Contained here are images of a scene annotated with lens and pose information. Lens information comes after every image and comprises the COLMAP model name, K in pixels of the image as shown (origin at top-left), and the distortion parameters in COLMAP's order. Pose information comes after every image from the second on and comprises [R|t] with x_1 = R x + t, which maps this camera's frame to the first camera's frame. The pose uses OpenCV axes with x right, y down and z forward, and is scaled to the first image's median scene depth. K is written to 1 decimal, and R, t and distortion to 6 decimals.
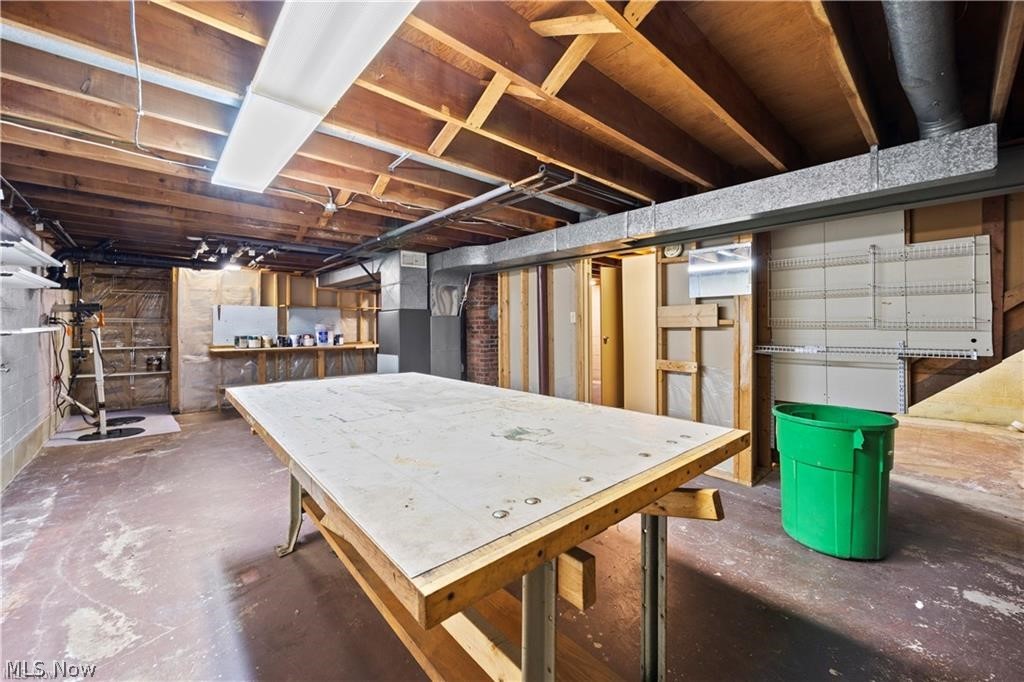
lens RADIAL K [[408.8, 0, 512.5], [0, 408.8, 322.4], [0, 0, 1]] dist [0.001697, -0.000073]
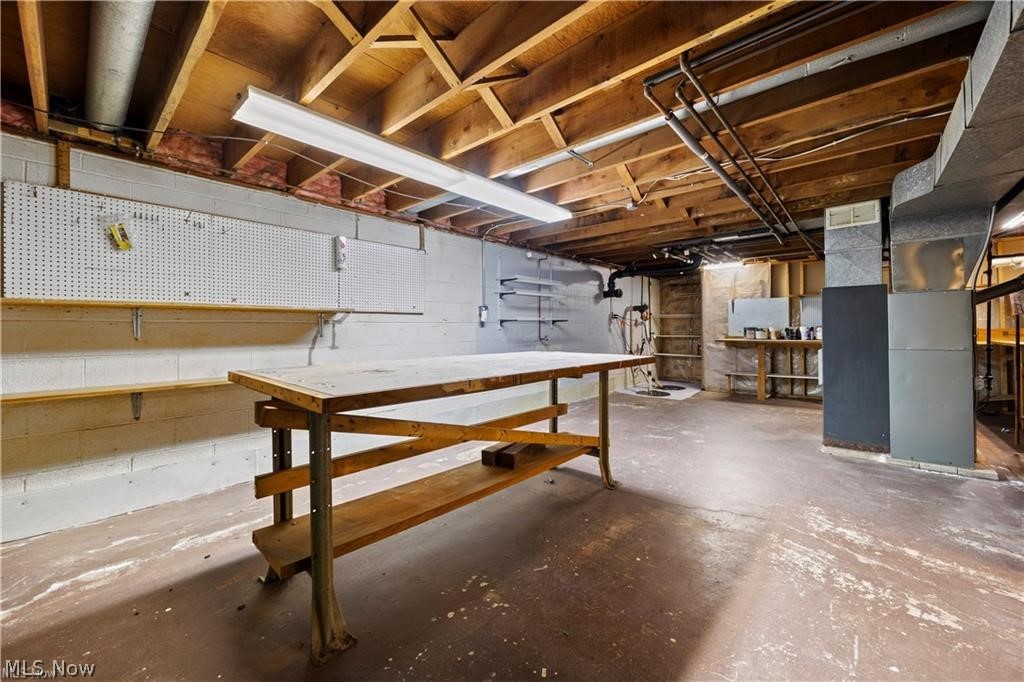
lens RADIAL K [[408.8, 0, 512.5], [0, 408.8, 322.4], [0, 0, 1]] dist [0.001697, -0.000073]
pose [[0.081271, -0.013398, -0.996602, 0.344196], [0.015250, 0.999809, -0.012197, 0.023735], [0.996575, -0.014207, 0.081460, 0.303710]]
